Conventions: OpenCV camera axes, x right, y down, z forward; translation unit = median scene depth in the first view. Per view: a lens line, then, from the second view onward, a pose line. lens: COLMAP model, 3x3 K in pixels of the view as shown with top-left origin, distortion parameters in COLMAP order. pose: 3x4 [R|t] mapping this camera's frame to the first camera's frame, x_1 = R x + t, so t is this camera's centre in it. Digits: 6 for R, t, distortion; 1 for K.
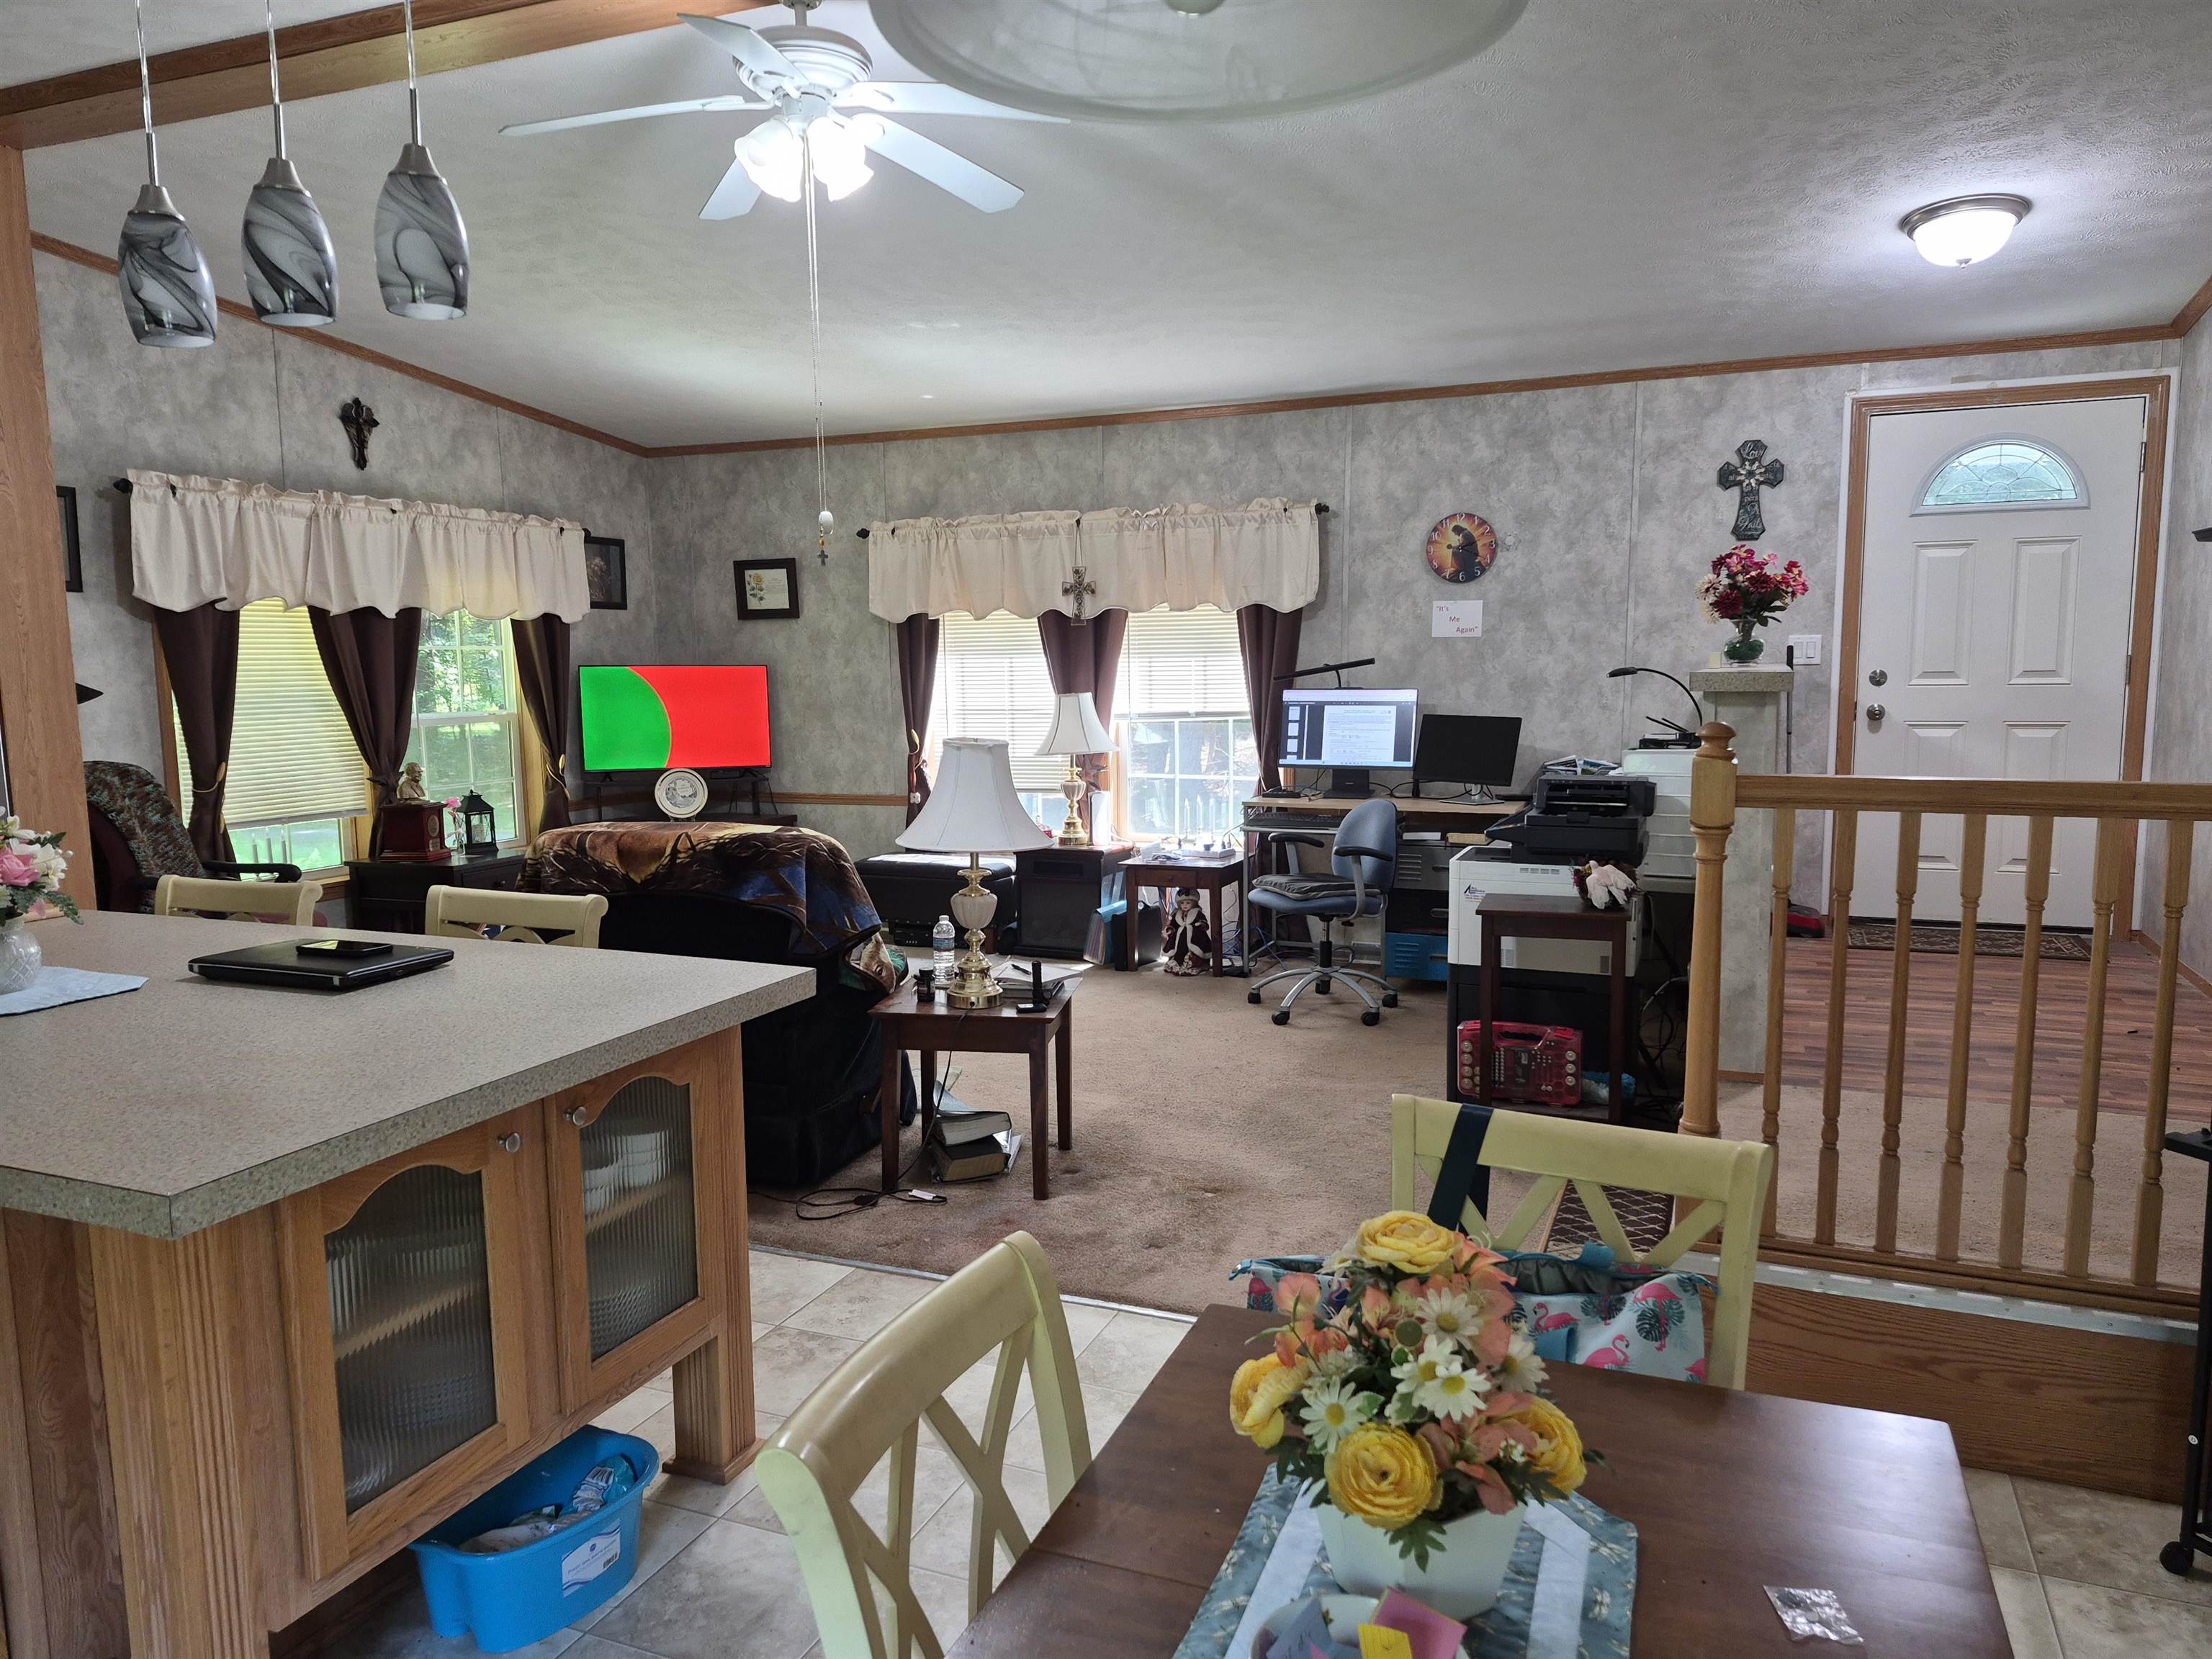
lens RADIAL K [[1512.9, 0, 1113.1], [0, 1512.9, 827.2], [0, 0, 1]] dist [-0.004705, -0.006506]
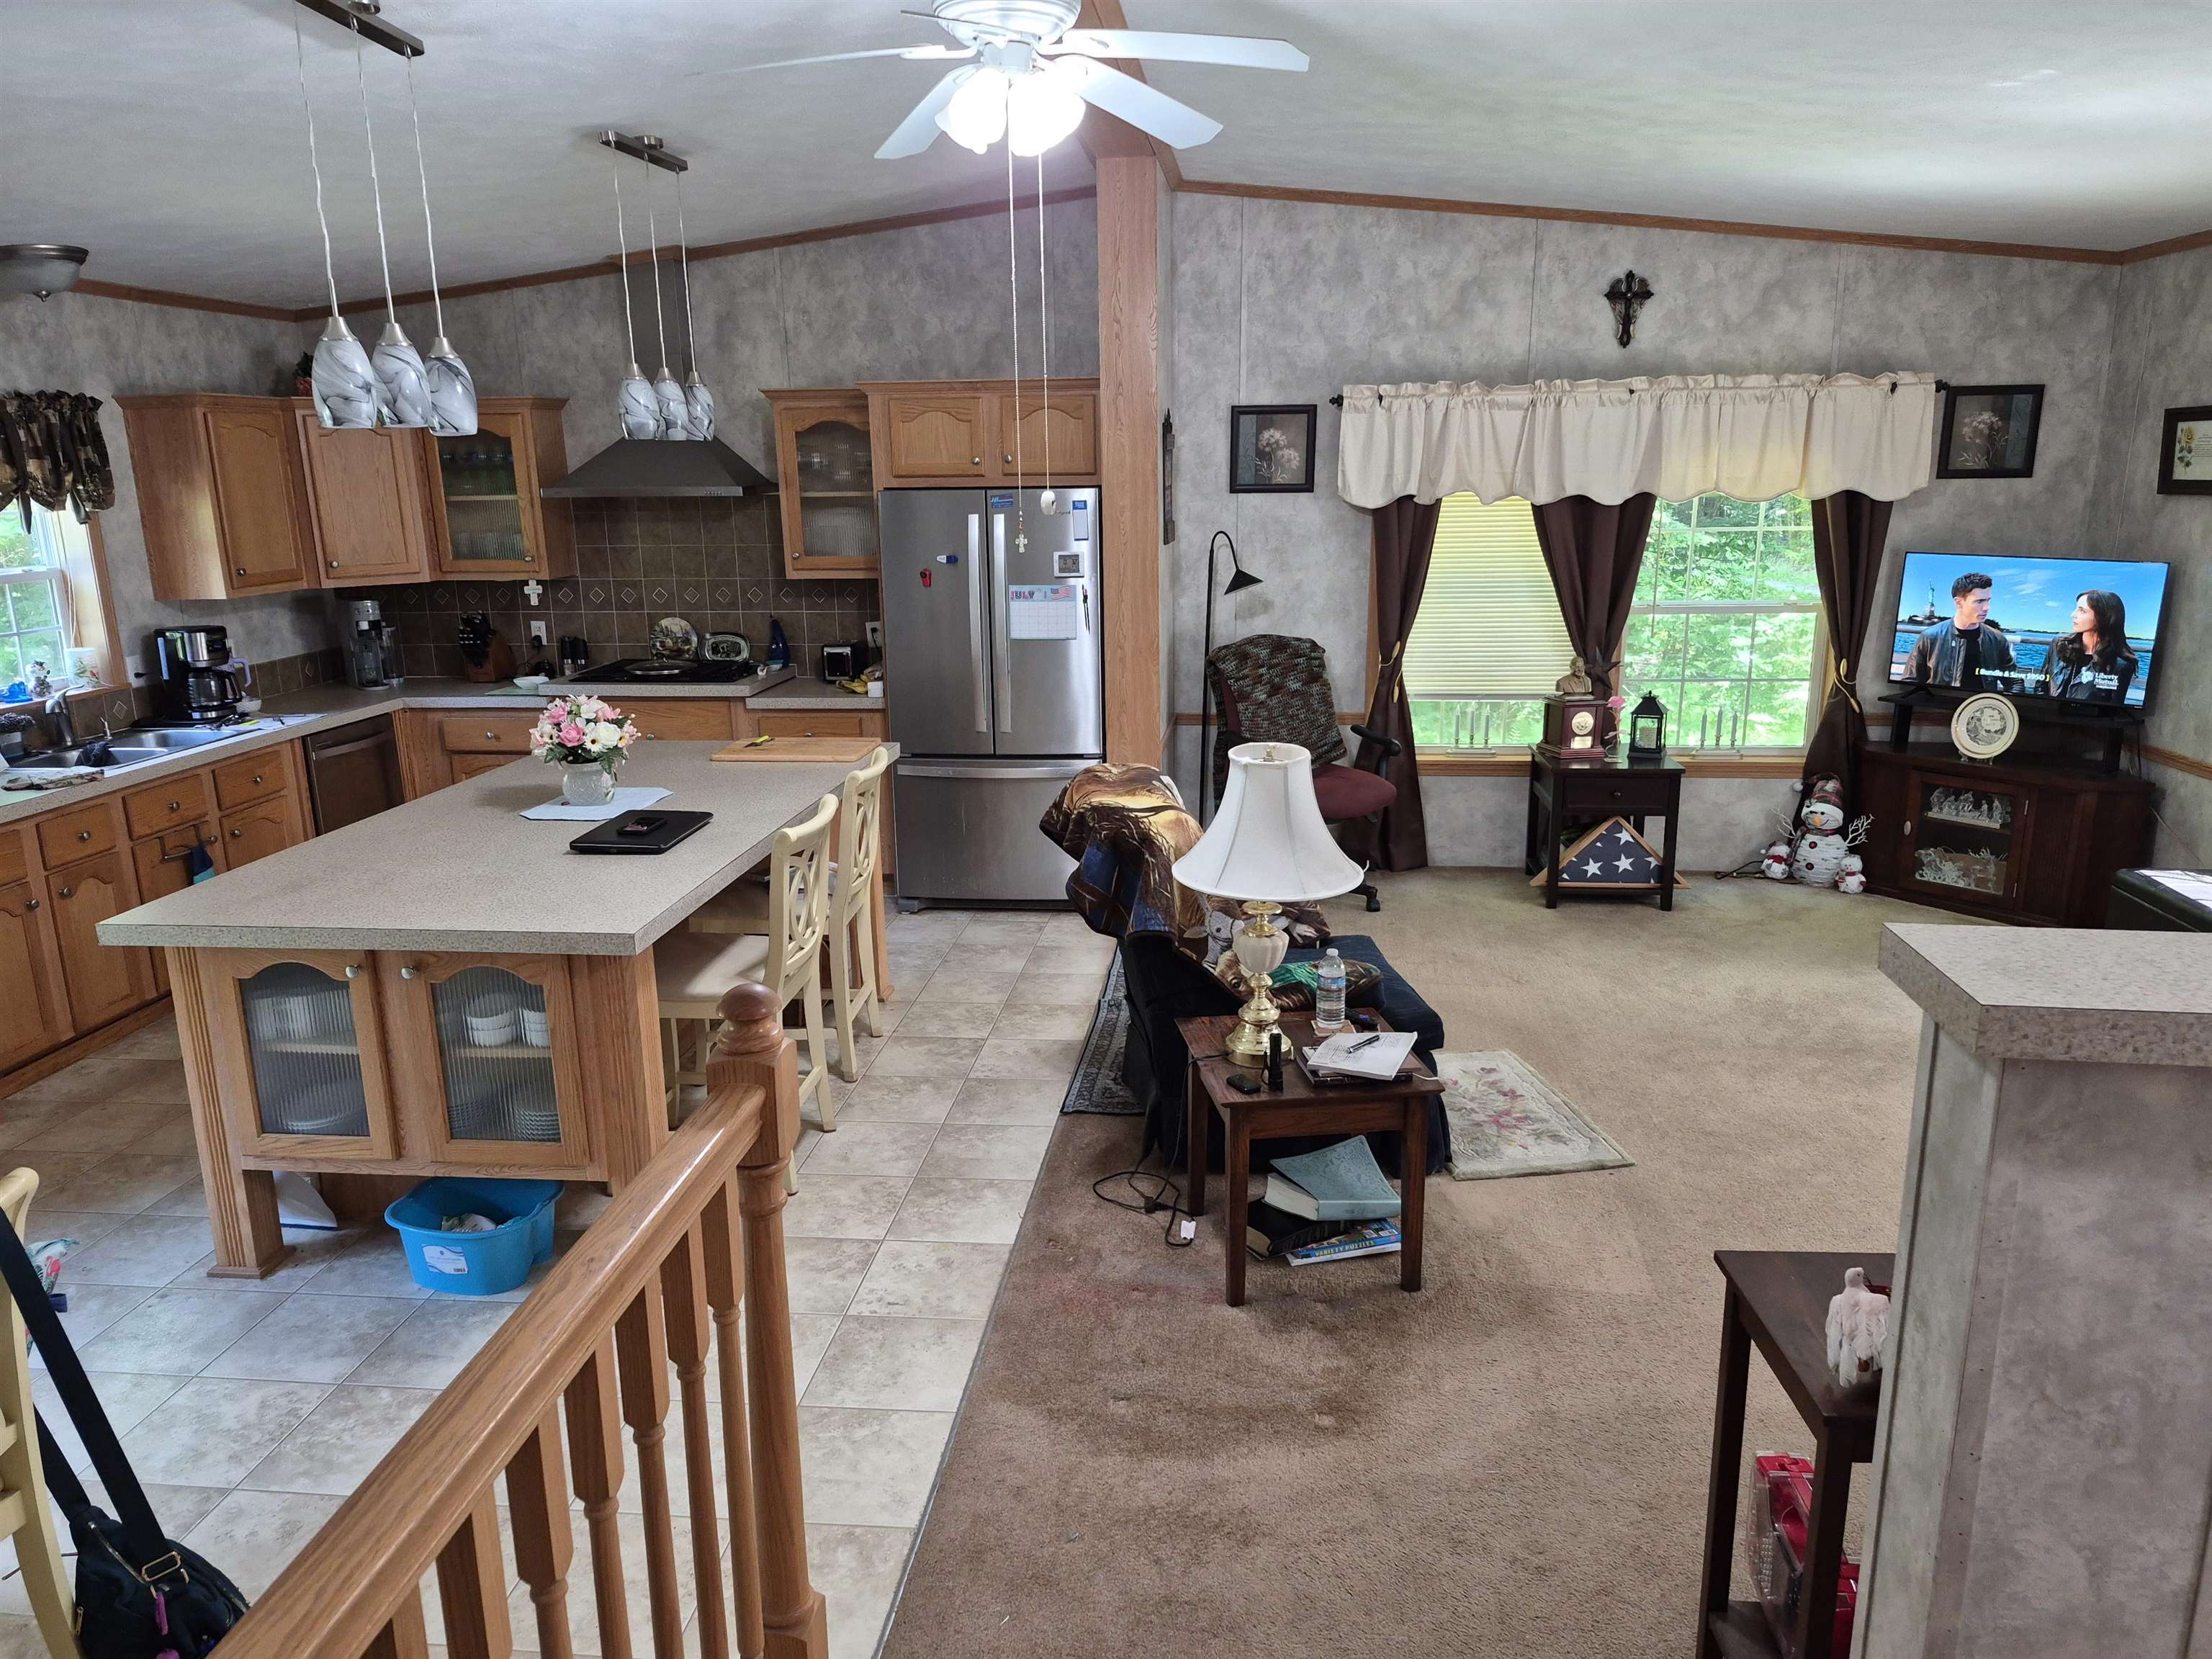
lens RADIAL K [[1512.9, 0, 1103.4], [0, 1512.9, 847.9], [0, 0, 1]] dist [-0.004705, -0.006506]
pose [[0.256877, 0.236926, -0.936952, 0.428005], [-0.092231, 0.971069, 0.220267, -0.114449], [0.962033, 0.029835, 0.271298, 0.451323]]
